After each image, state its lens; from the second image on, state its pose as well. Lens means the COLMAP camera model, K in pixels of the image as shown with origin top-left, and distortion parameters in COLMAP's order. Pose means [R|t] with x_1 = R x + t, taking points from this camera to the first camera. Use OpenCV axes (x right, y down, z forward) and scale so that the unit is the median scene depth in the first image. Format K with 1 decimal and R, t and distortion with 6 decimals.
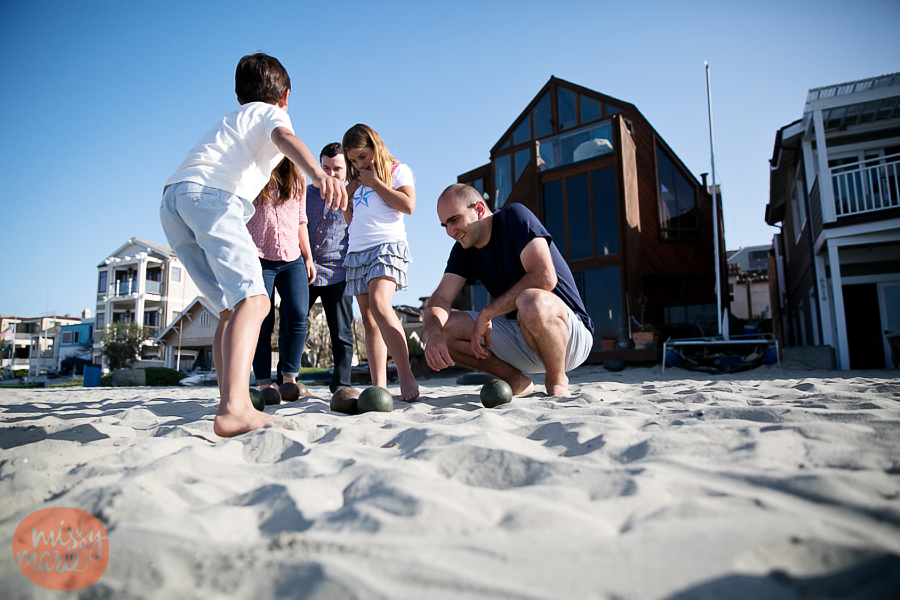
lens RADIAL K [[605.8, 0, 450.8], [0, 605.8, 301.0], [0, 0, 1]] dist [-0.049505, -0.002253]
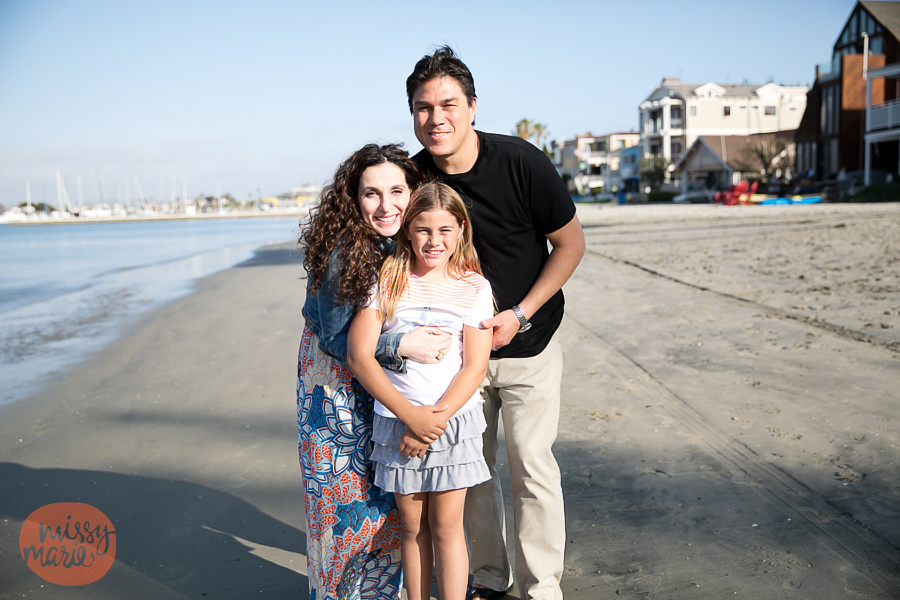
lens RADIAL K [[1027.5, 0, 450.1], [0, 1027.5, 299.2], [0, 0, 1]] dist [0.011304, 0.000000]
pose [[0.712238, 0.060831, -0.699297, 0.704256], [0.109191, 0.974509, 0.195982, -0.138593], [0.693394, -0.215943, 0.687440, -0.905260]]
